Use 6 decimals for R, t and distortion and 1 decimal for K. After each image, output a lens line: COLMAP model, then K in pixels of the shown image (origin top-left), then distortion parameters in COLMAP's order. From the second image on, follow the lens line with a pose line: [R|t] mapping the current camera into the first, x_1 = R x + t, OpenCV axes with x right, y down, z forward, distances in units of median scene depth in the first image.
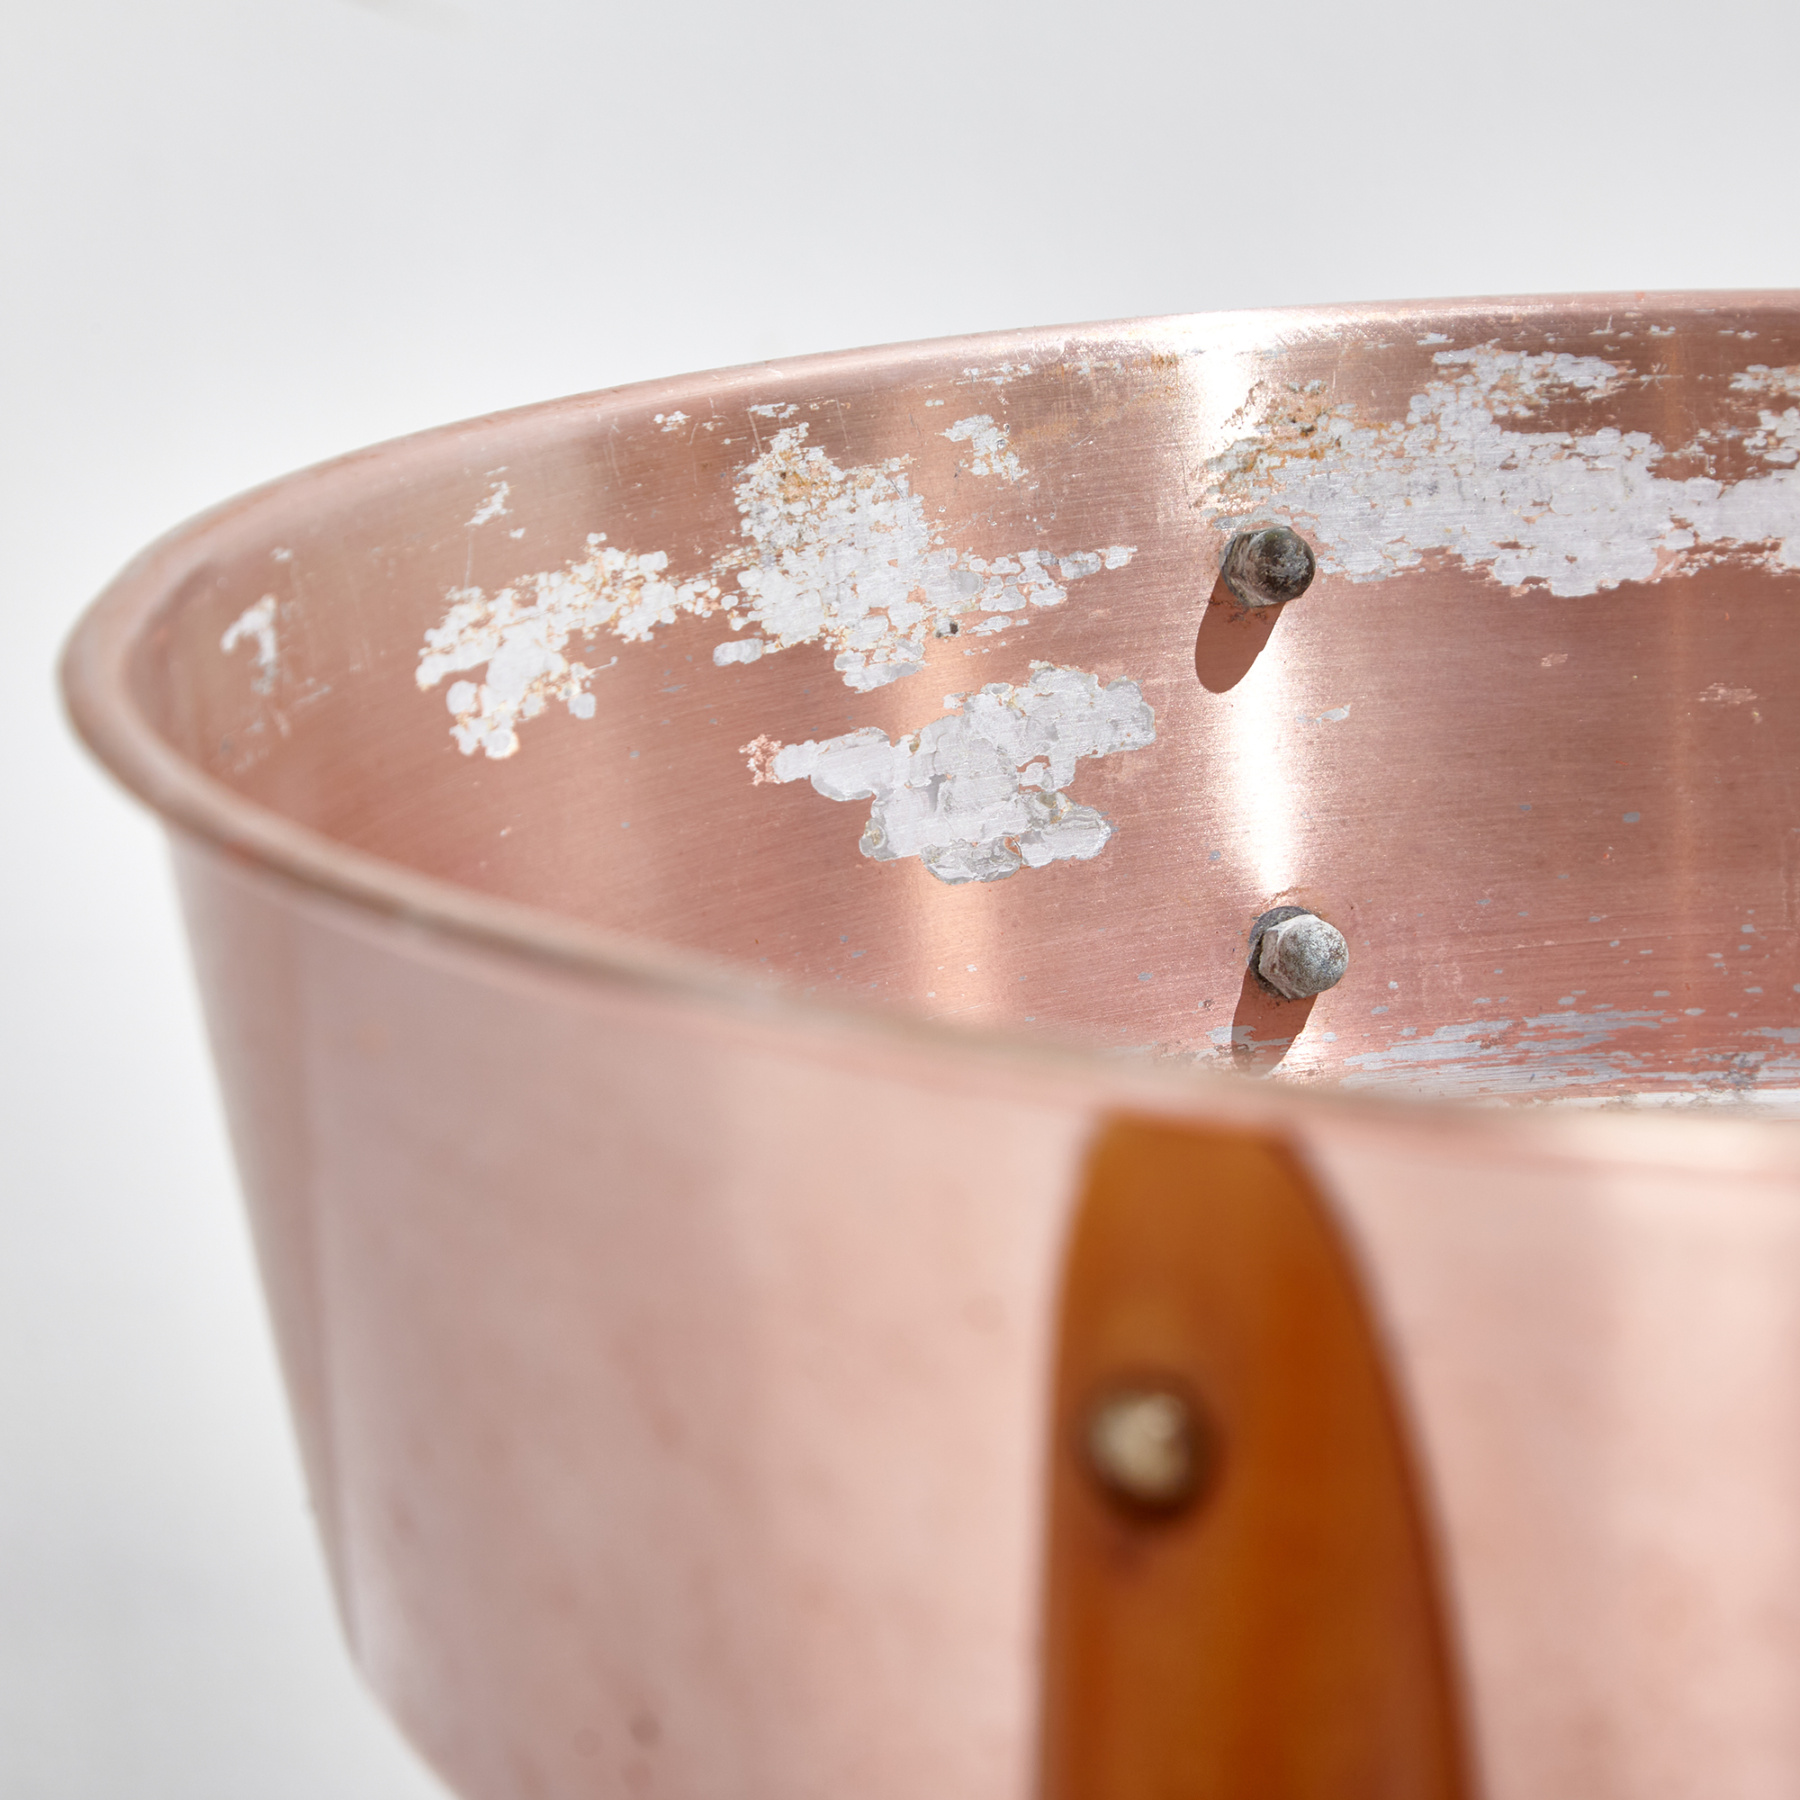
lens RADIAL K [[6918.6, 0, 900.0], [0, 6918.6, 900.0], [0, 0, 1]] dist [-0.236572, 1.322849]
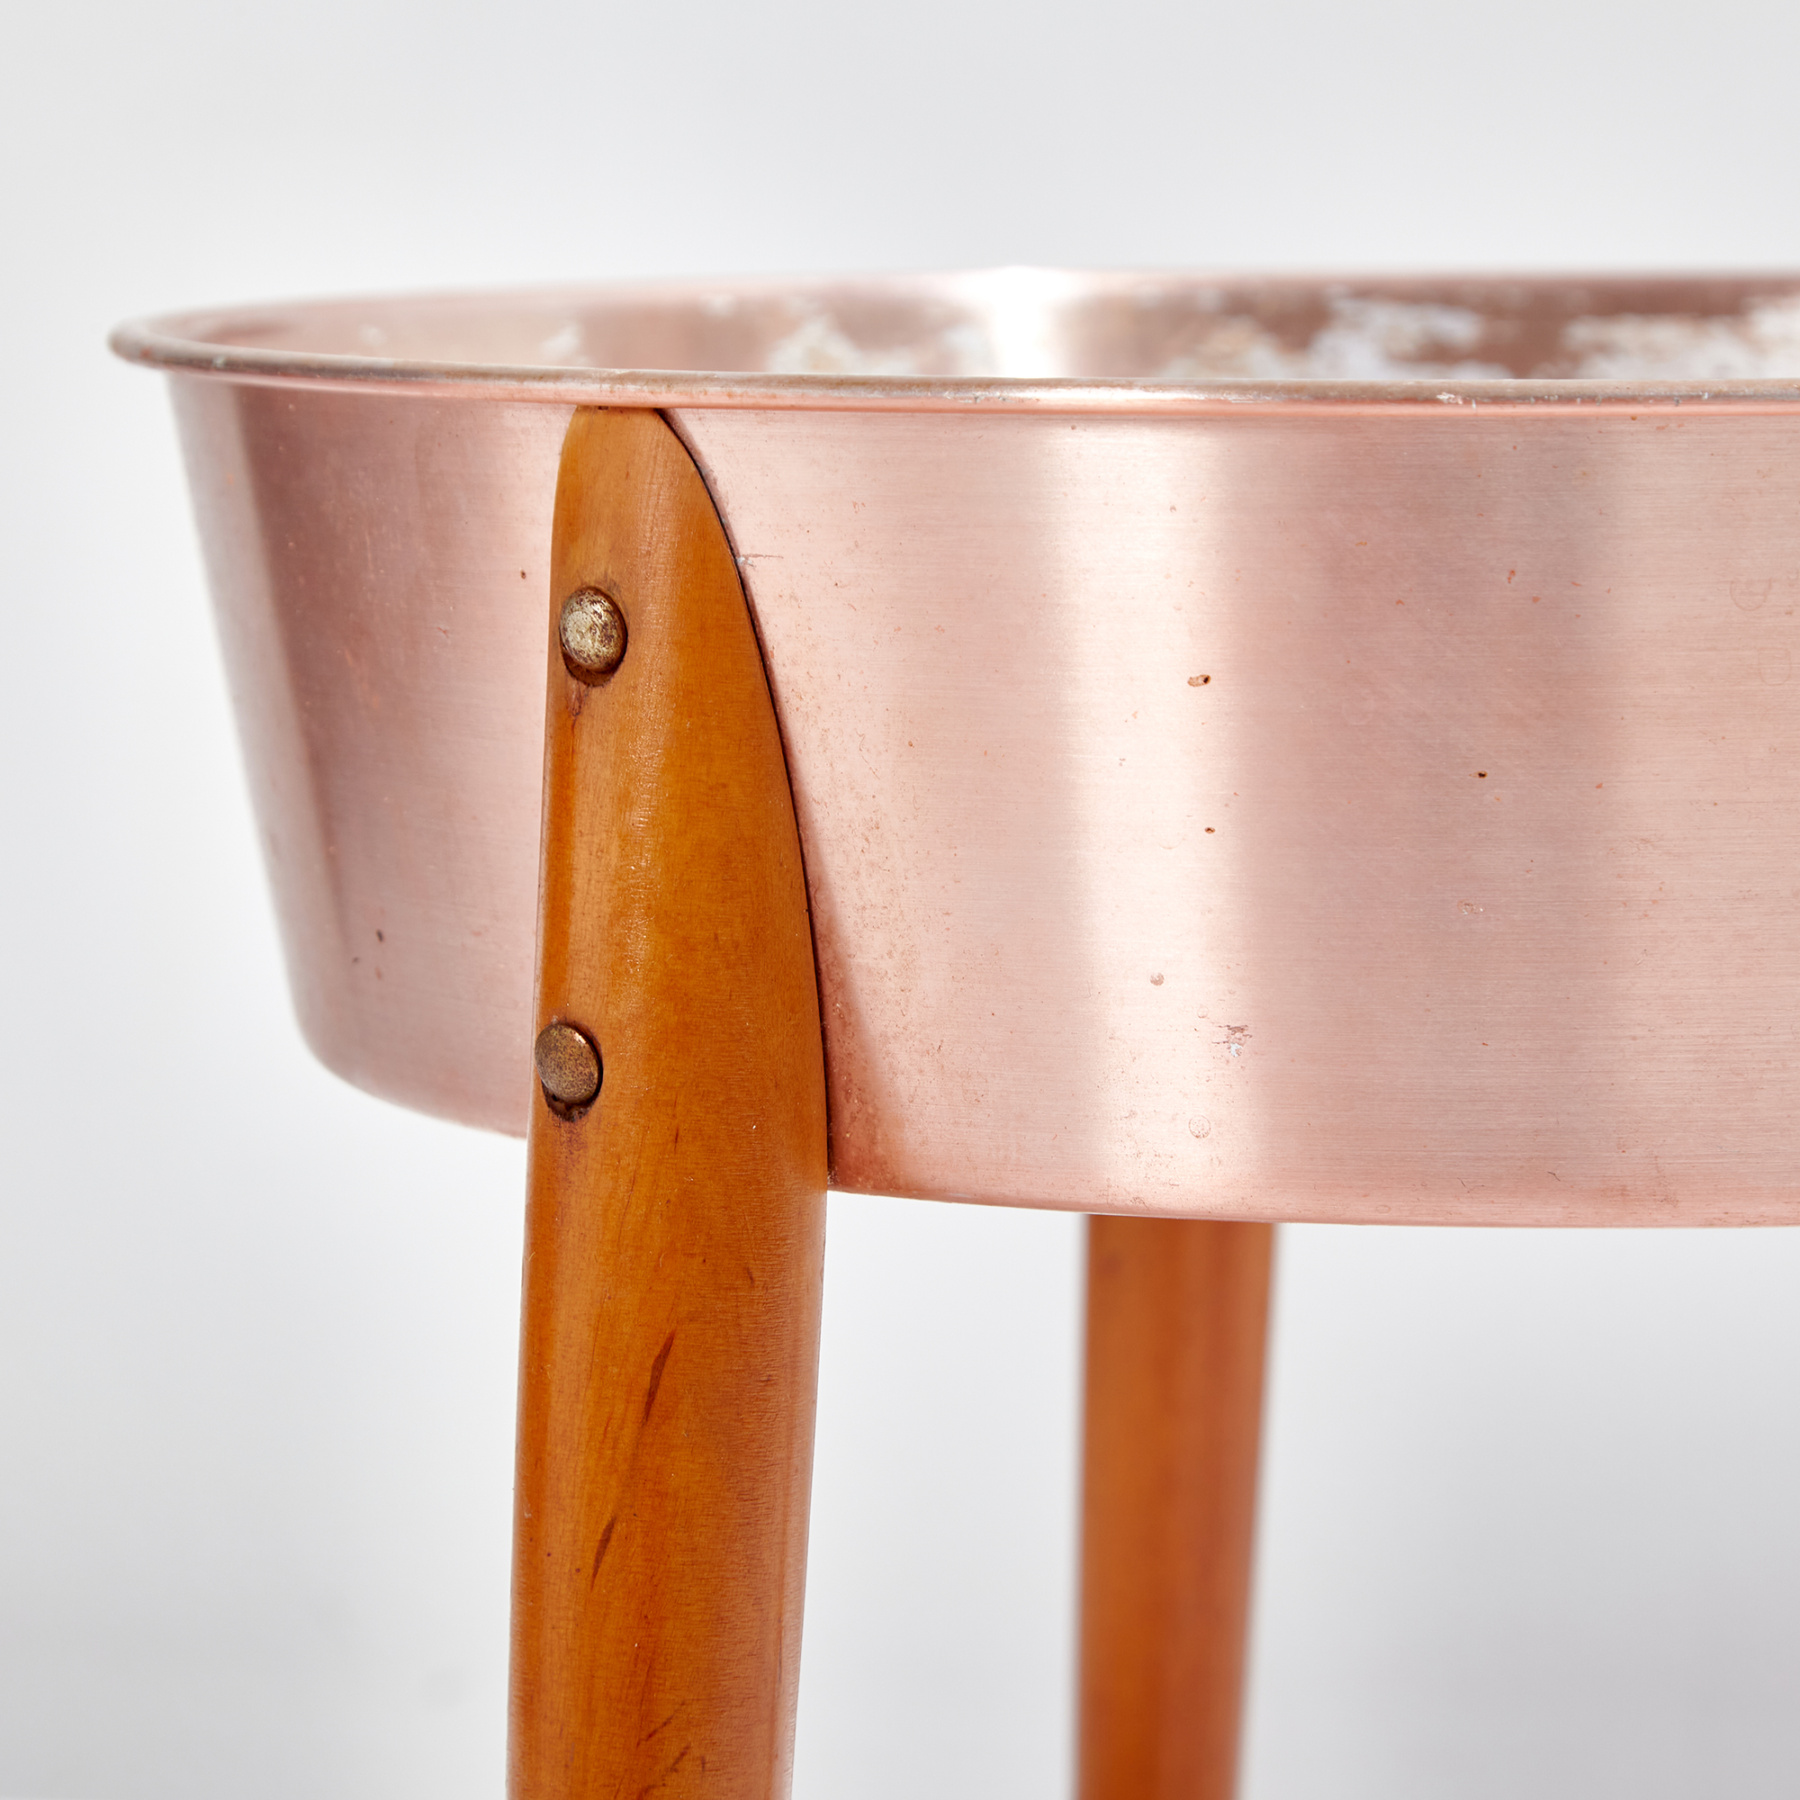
lens RADIAL K [[6918.6, 0, 900.0], [0, 6918.6, 900.0], [0, 0, 1]] dist [-0.236572, 1.322849]
pose [[0.985053, 0.026376, -0.170222, 0.229517], [-0.045579, 0.992896, -0.109910, 0.189611], [0.166114, 0.116026, 0.979257, -0.313910]]
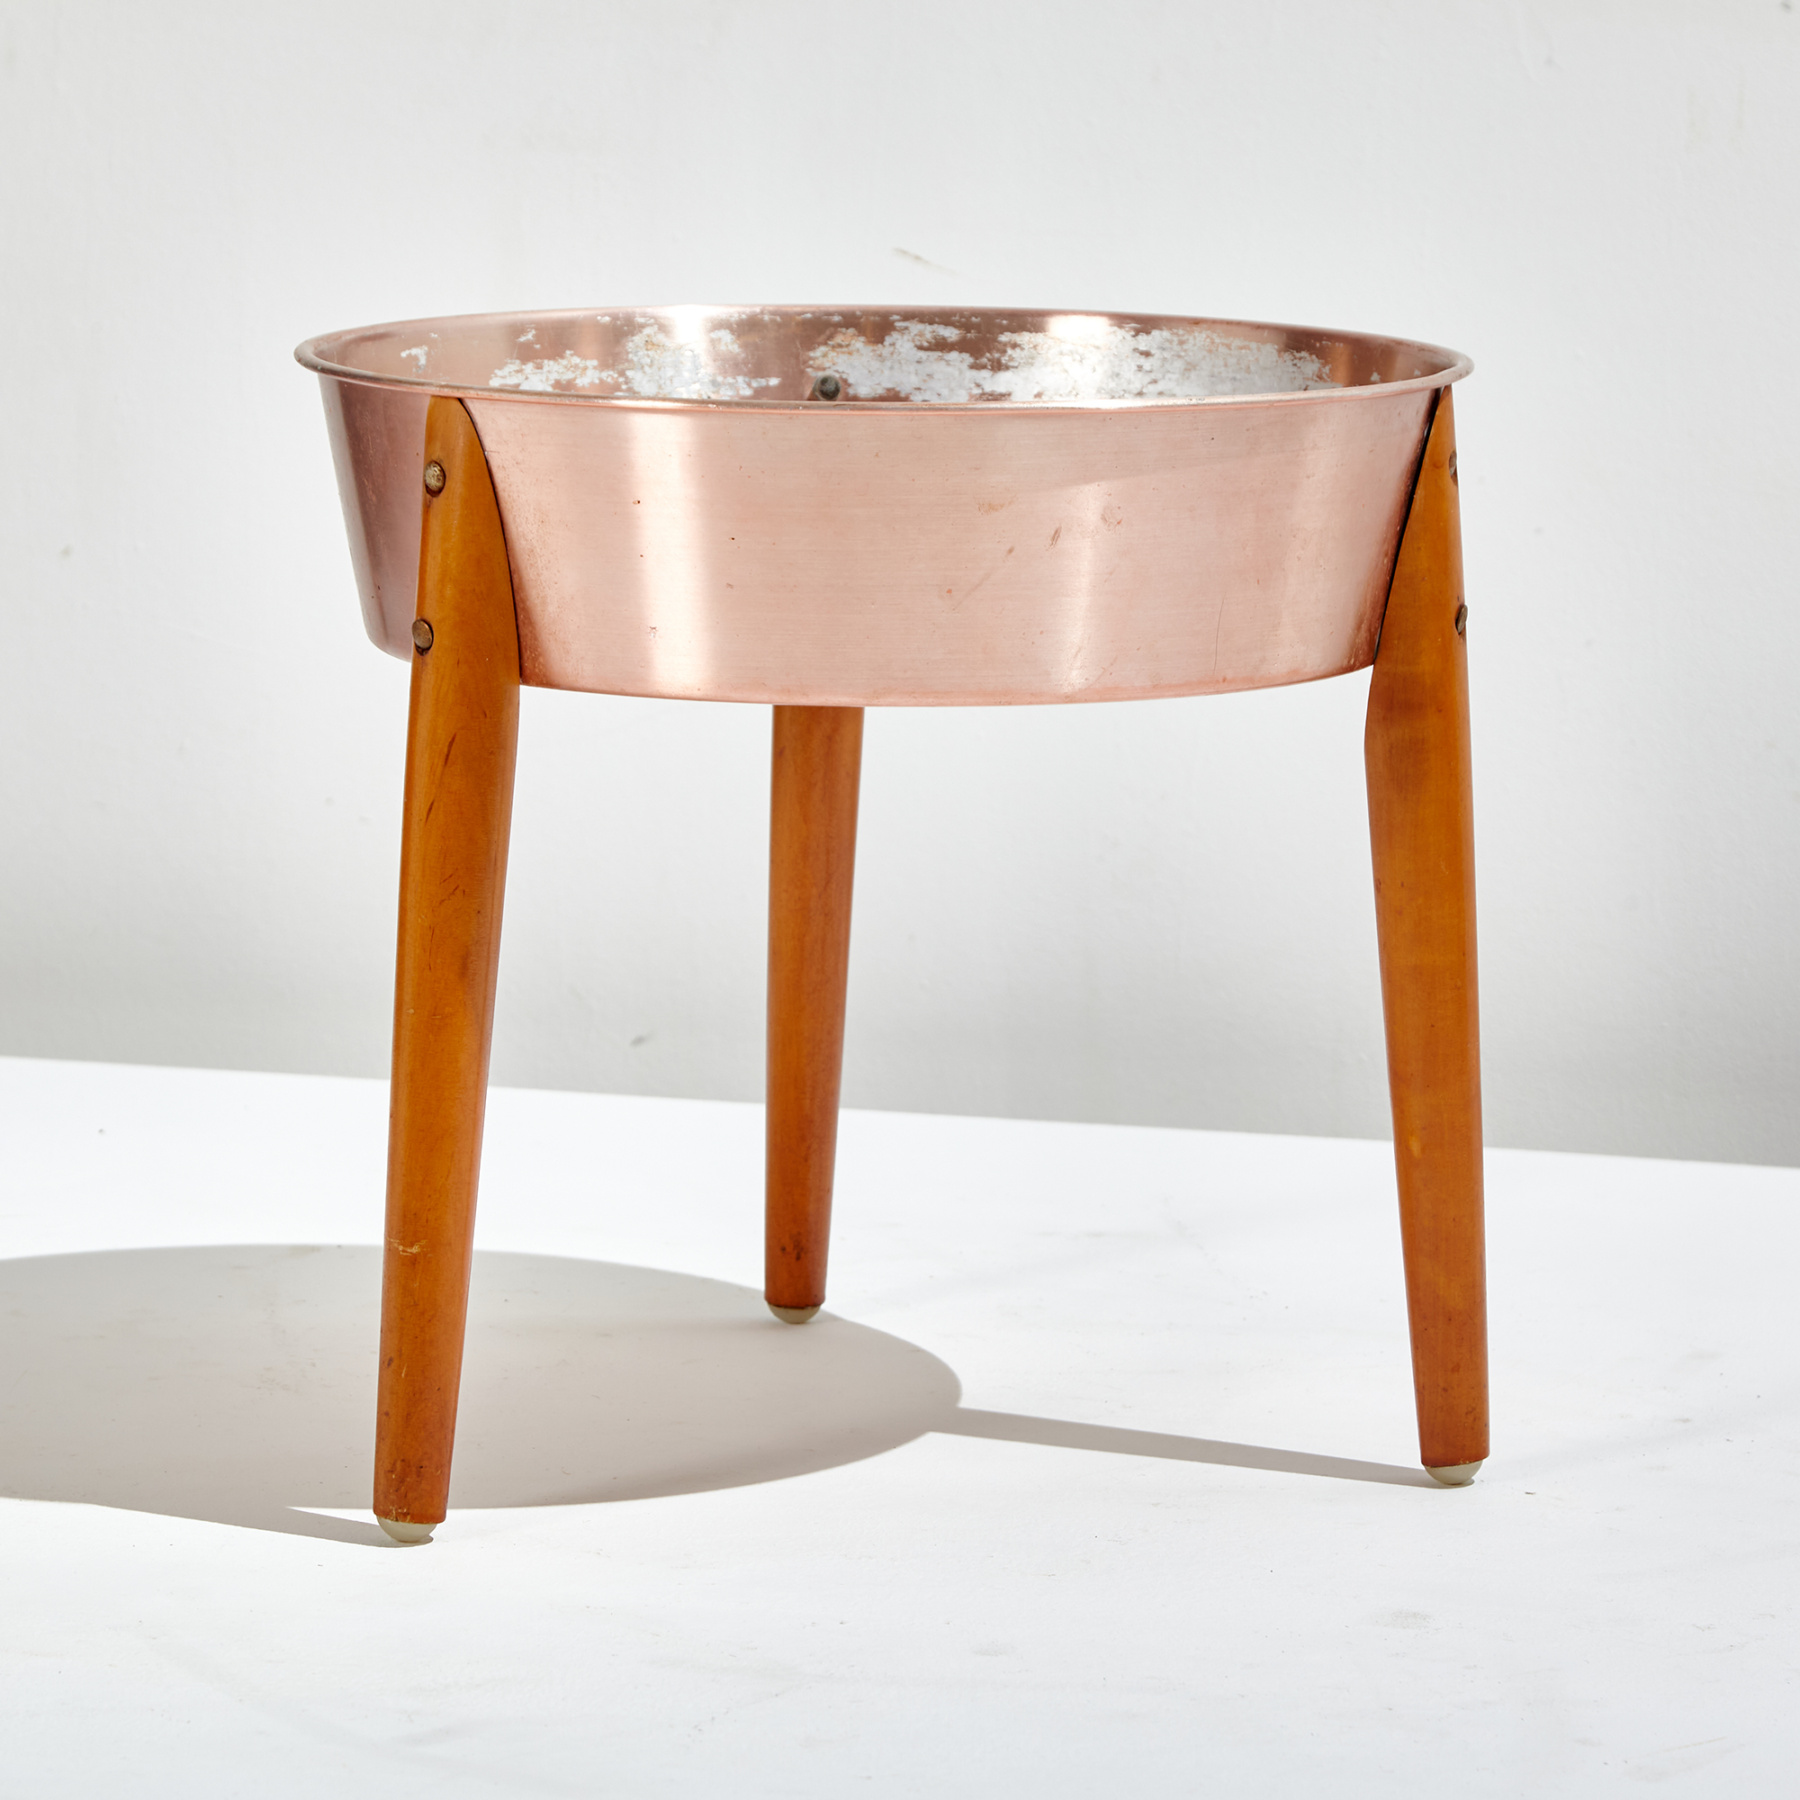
lens RADIAL K [[6918.6, 0, 900.0], [0, 6918.6, 900.0], [0, 0, 1]] dist [-0.236572, 1.322849]
pose [[0.958923, 0.067503, -0.275517, 0.930791], [-0.087863, 0.994187, -0.062224, 0.357857], [0.269715, 0.083876, 0.959280, -1.852424]]
